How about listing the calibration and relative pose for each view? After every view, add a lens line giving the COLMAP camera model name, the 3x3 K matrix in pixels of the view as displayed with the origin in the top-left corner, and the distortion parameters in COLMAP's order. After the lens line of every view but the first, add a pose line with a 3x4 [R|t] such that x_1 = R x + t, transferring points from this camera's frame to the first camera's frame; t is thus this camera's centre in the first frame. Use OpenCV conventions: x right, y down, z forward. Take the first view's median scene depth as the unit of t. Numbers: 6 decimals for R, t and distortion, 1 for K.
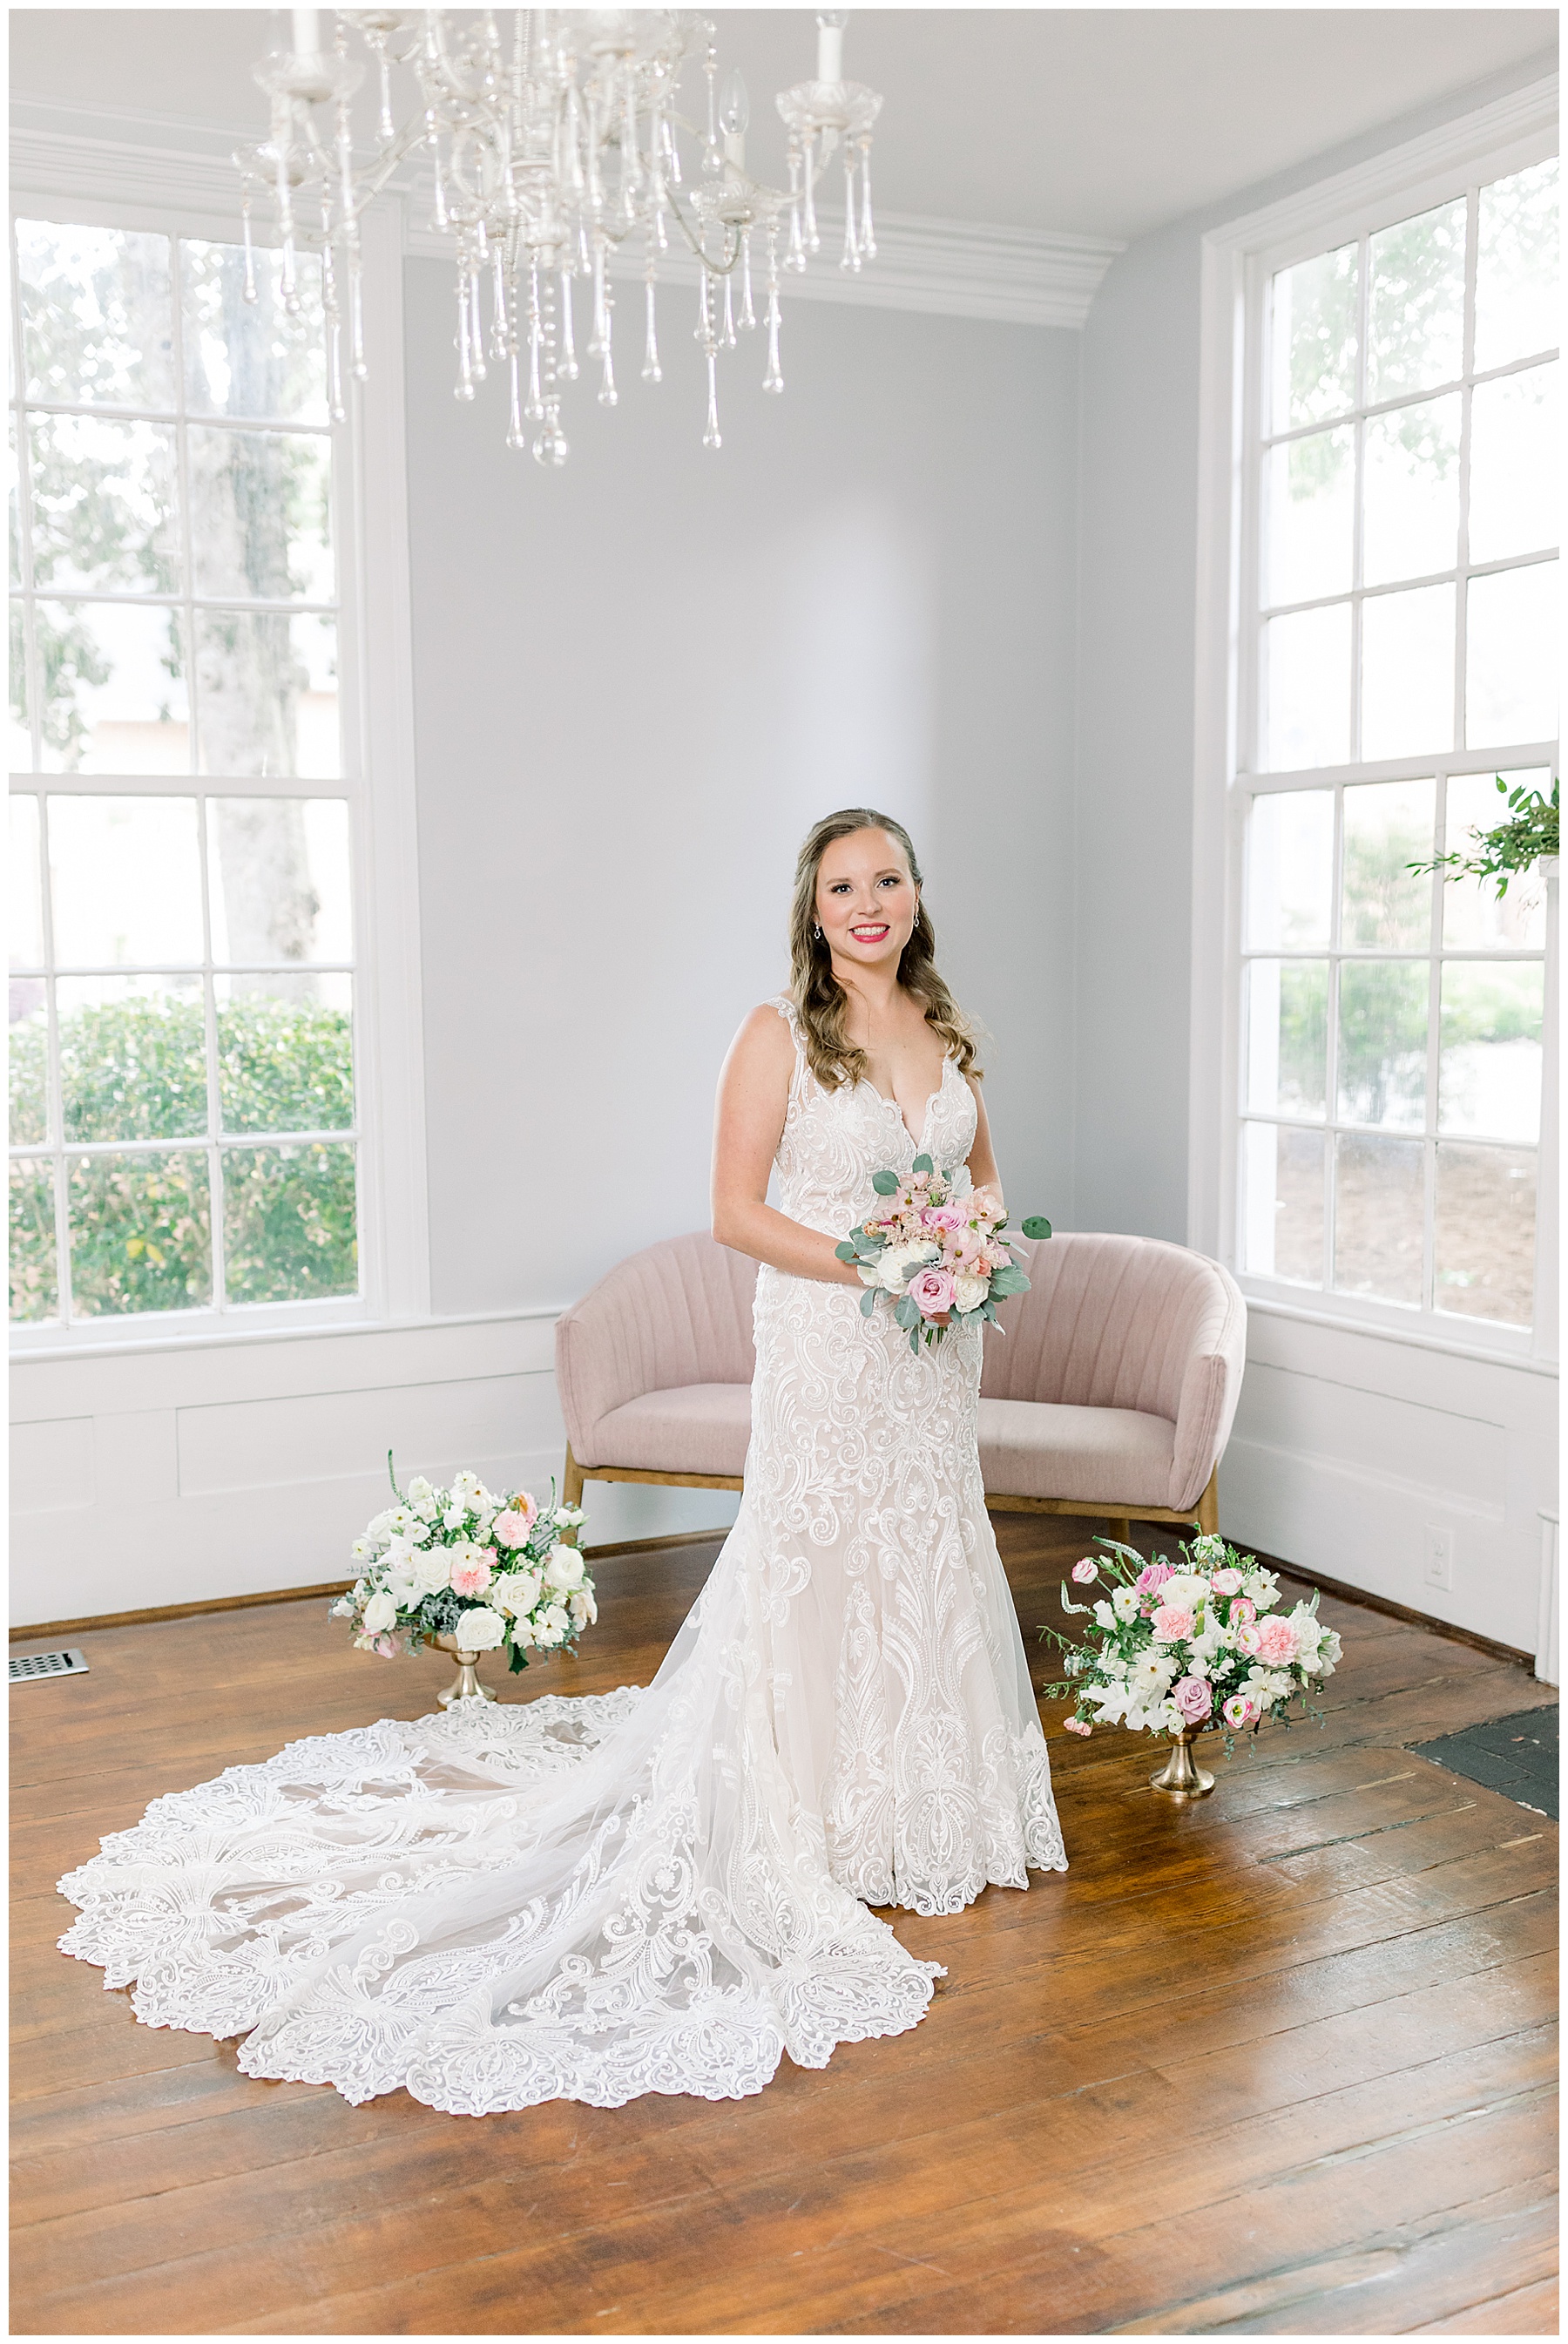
lens RADIAL K [[2326.3, 0, 1082.3], [0, 2326.3, 1303.9], [0, 0, 1]] dist [0.002473, 0.003406]
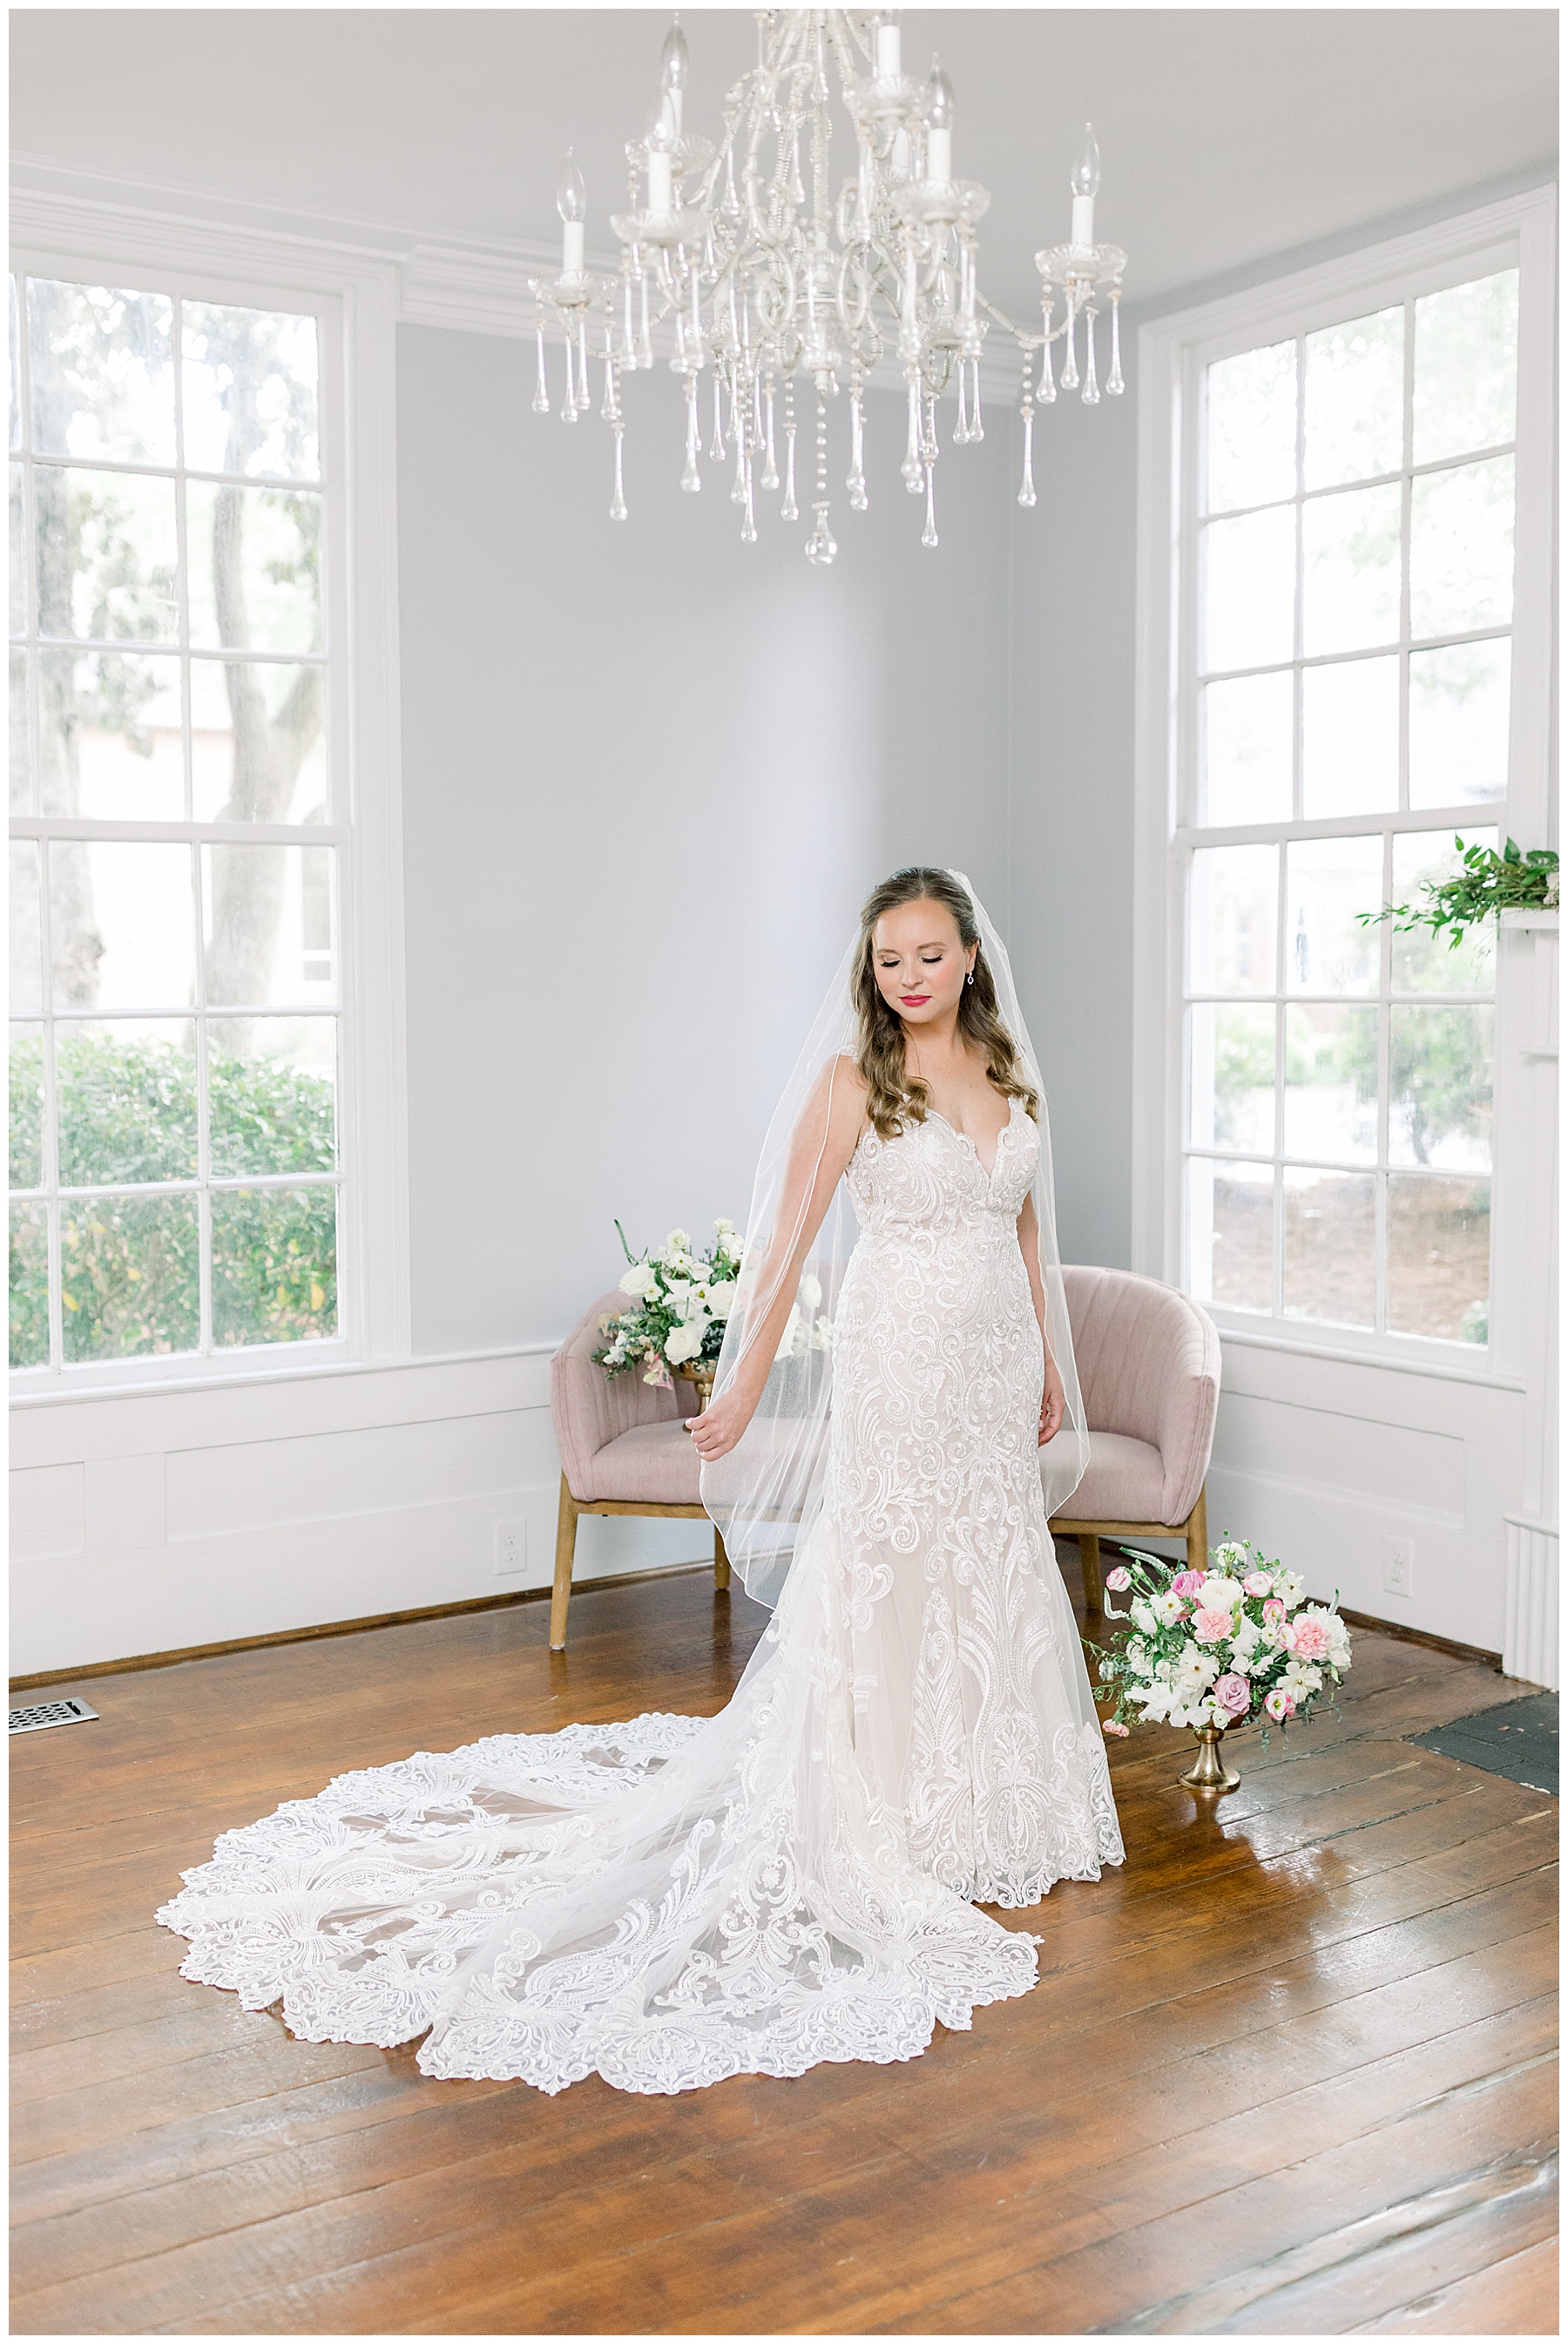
lens RADIAL K [[2608.3, 0, 843.8], [0, 2608.3, 1266.3], [0, 0, 1]] dist [0.012914, 0.001880]
pose [[0.991204, -0.013858, 0.131614, -0.267361], [0.020070, 0.998740, -0.045993, 0.024156], [-0.130811, 0.048229, 0.990233, -0.157080]]
